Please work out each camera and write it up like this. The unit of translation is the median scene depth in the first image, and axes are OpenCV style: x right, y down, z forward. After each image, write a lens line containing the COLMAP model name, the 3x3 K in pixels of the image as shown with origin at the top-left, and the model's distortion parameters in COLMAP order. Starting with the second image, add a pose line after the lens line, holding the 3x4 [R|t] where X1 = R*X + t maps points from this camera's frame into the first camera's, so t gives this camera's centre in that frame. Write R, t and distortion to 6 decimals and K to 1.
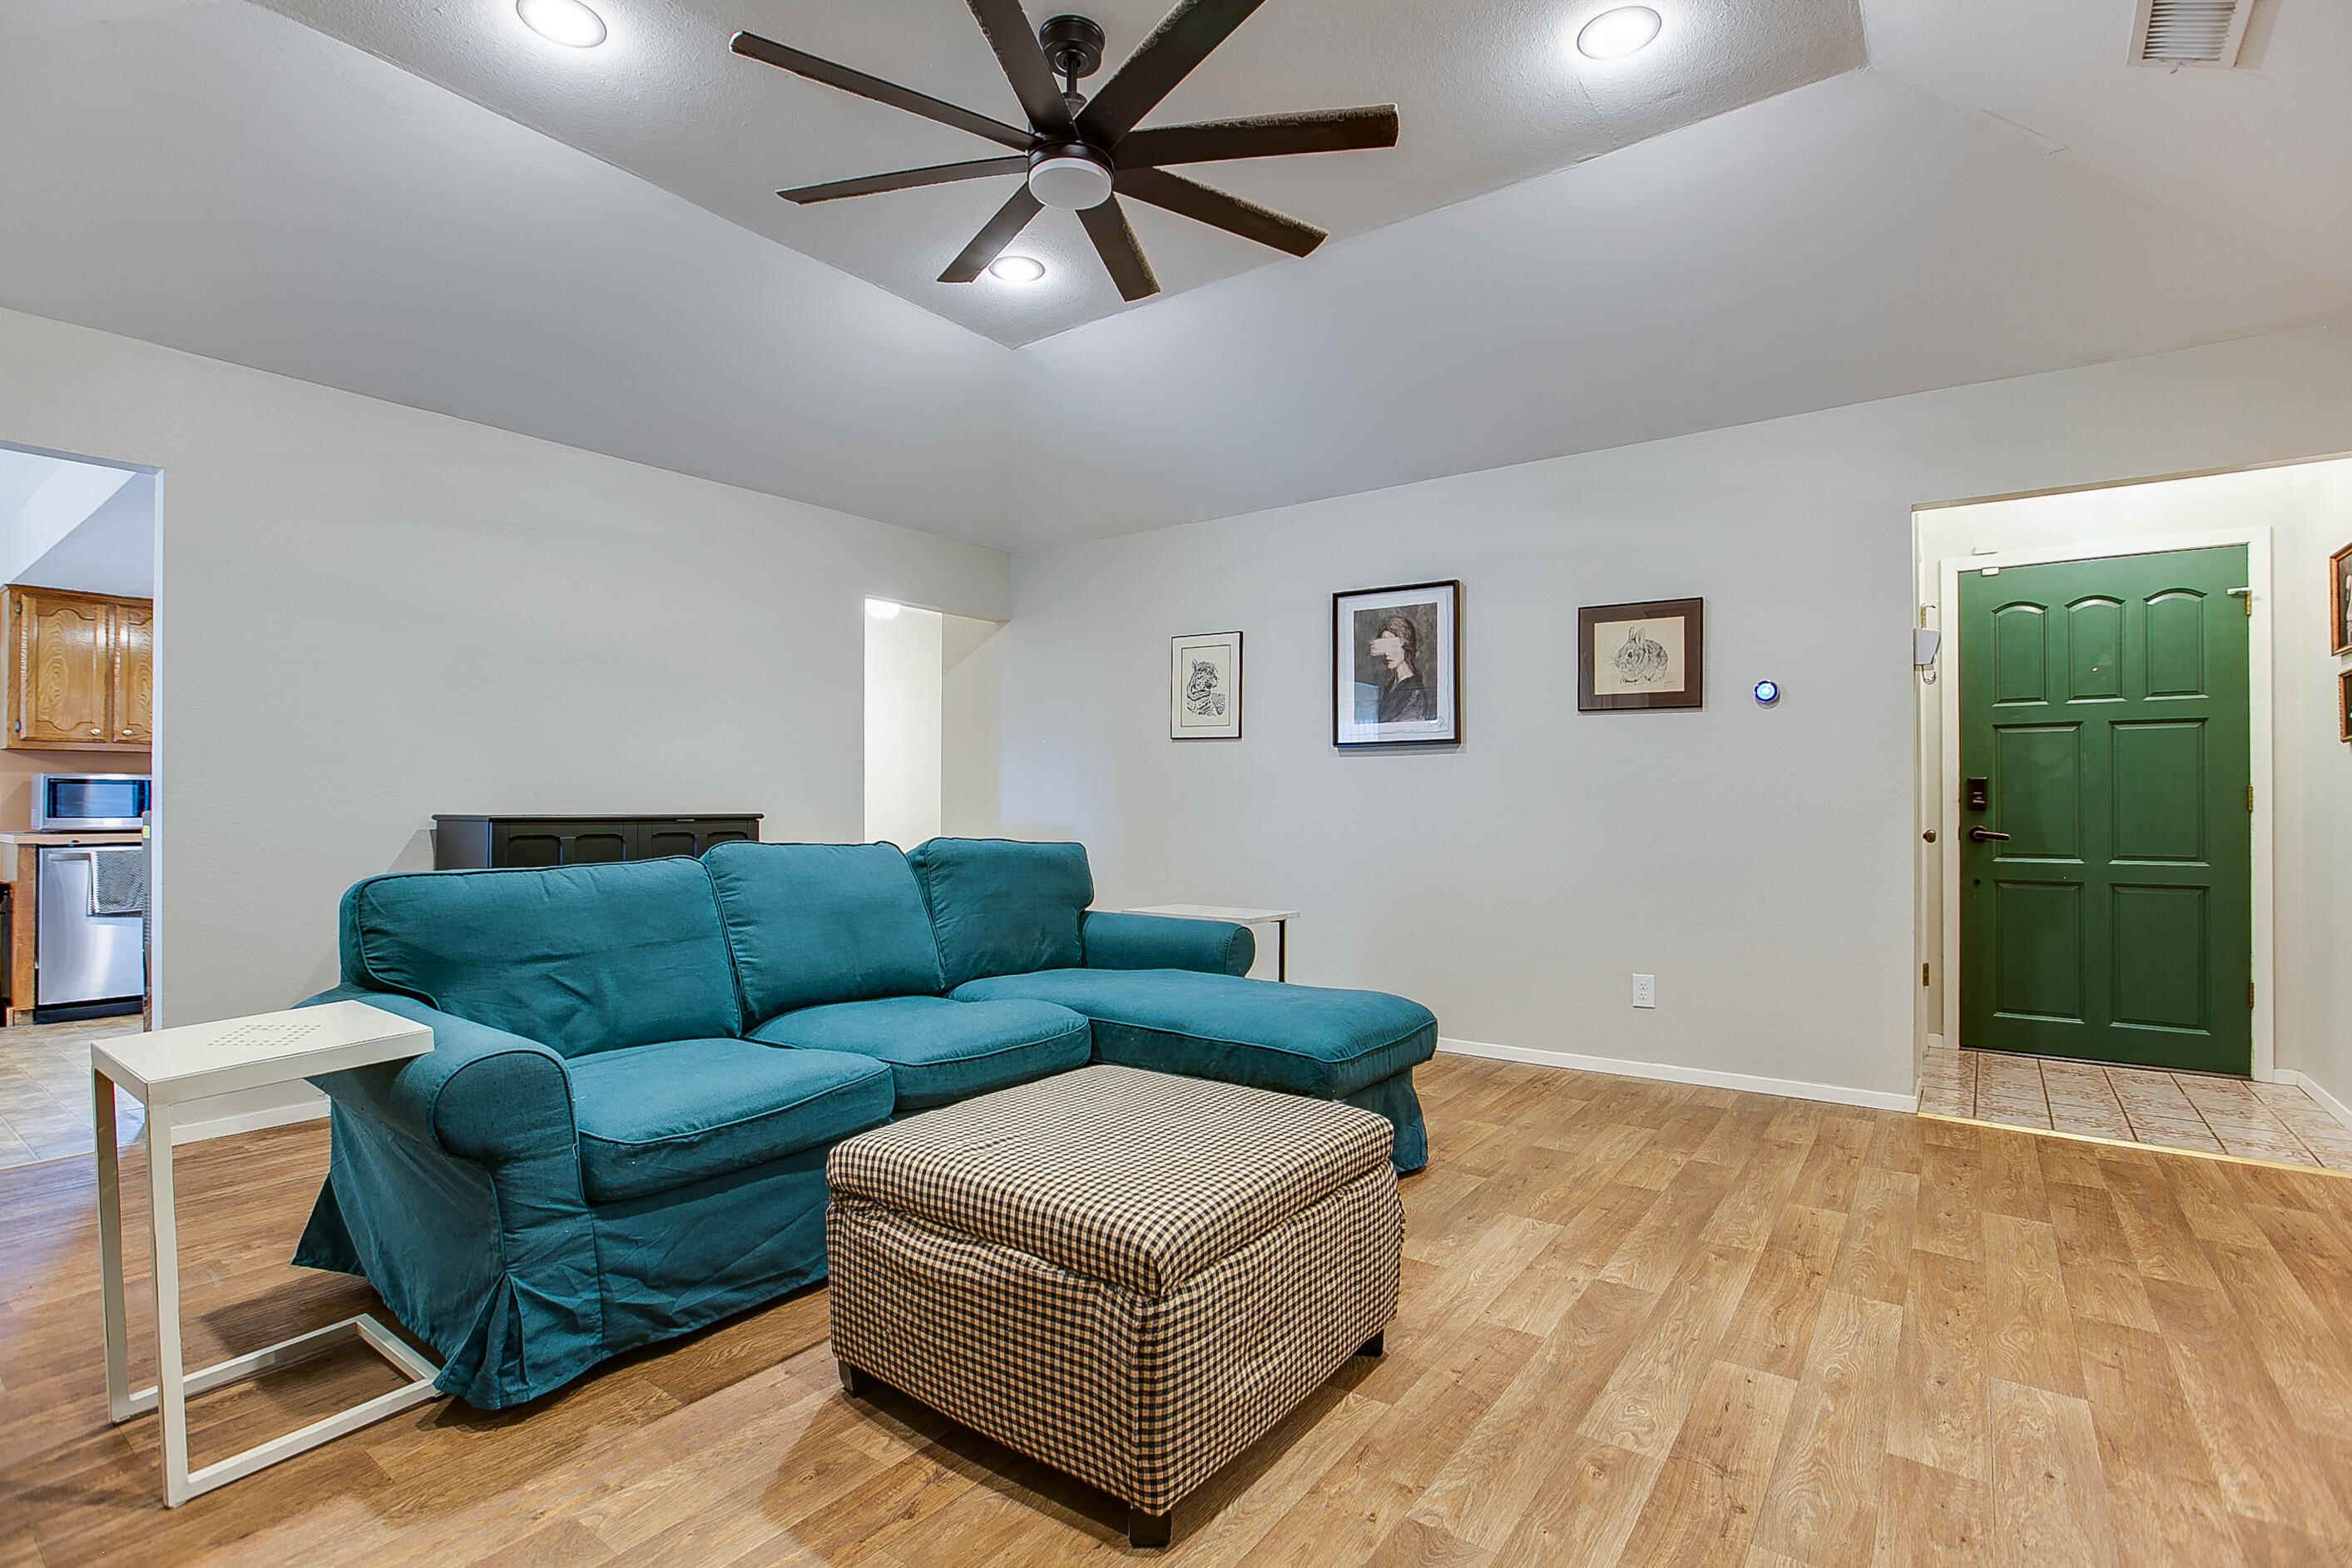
lens RADIAL K [[1105.4, 0, 1178.0], [0, 1105.4, 793.1], [0, 0, 1]] dist [-0.044894, 0.012013]
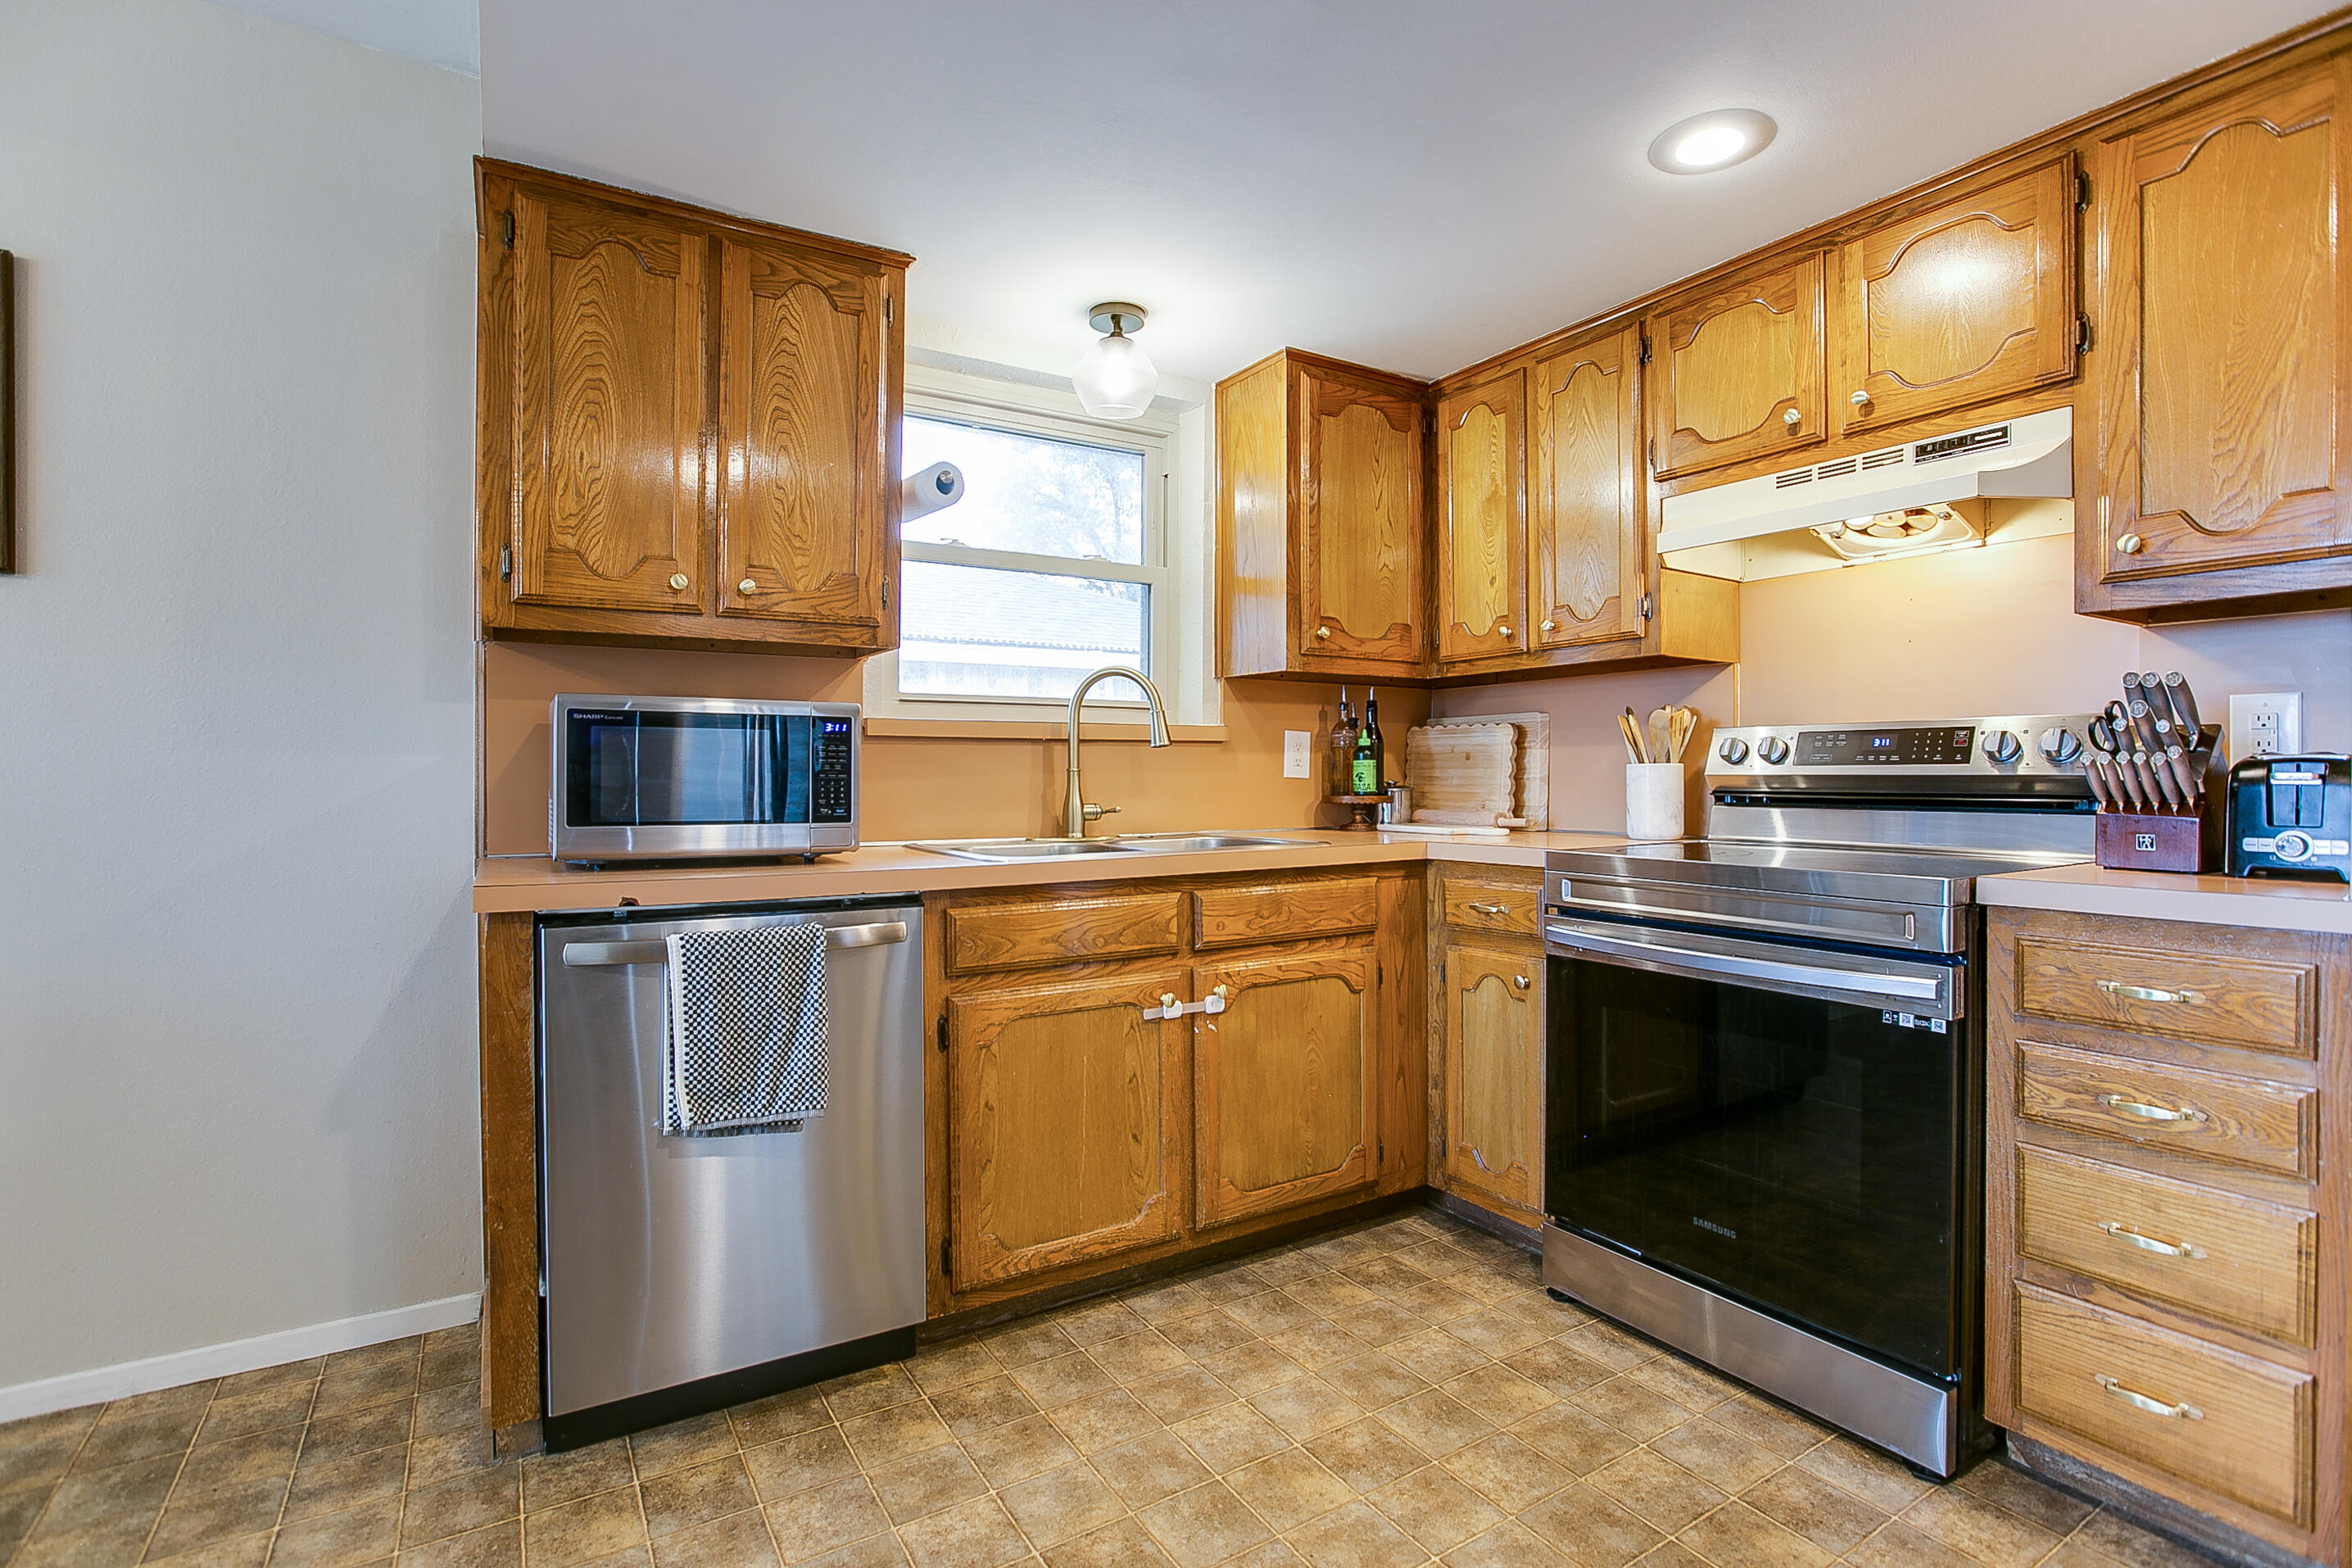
lens RADIAL K [[1105.5, 0, 1172.2], [0, 1105.5, 778.6], [0, 0, 1]] dist [-0.044894, 0.012013]
pose [[0.925073, 0.001062, -0.379788, -0.738638], [0.004363, 0.999900, 0.013425, 0.003757], [0.379764, -0.014076, 0.924976, 0.739602]]
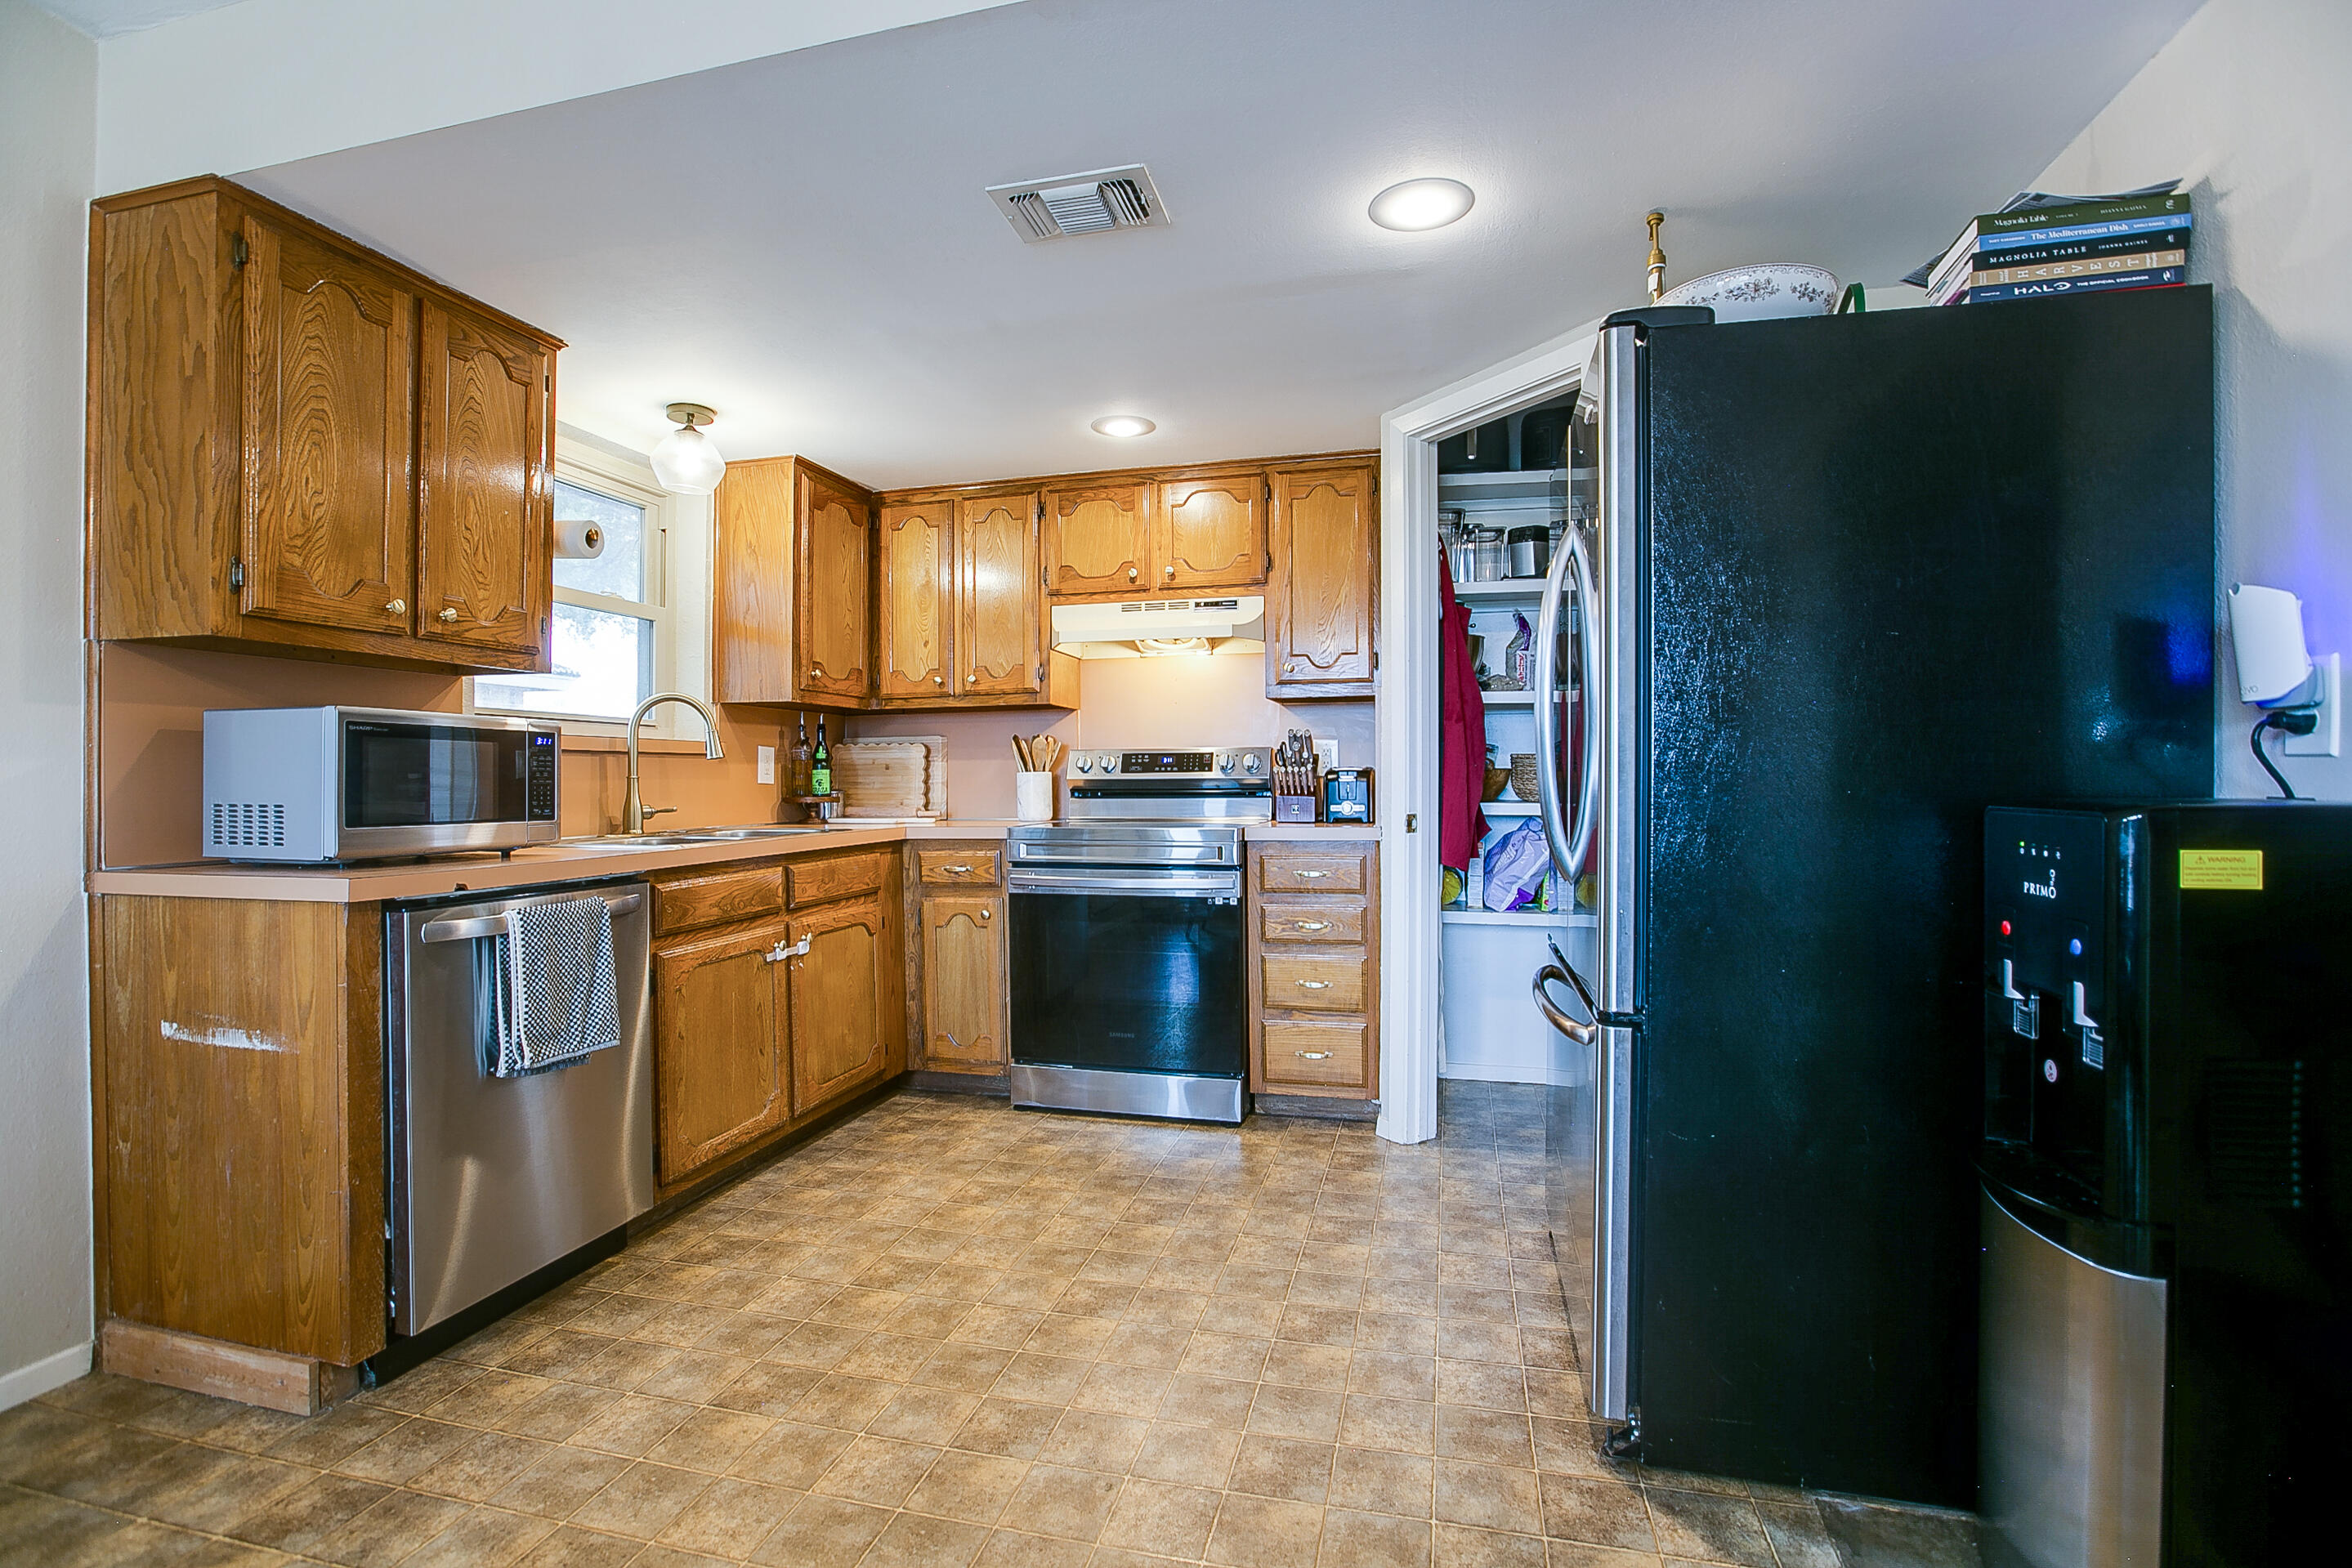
lens RADIAL K [[1105.4, 0, 1158.5], [0, 1105.4, 781.5], [0, 0, 1]] dist [-0.044894, 0.012013]
pose [[0.931124, -0.006597, 0.364643, -0.917257], [0.003282, 0.999947, 0.009710, 0.003893], [-0.364688, -0.007844, 0.931097, 0.537587]]
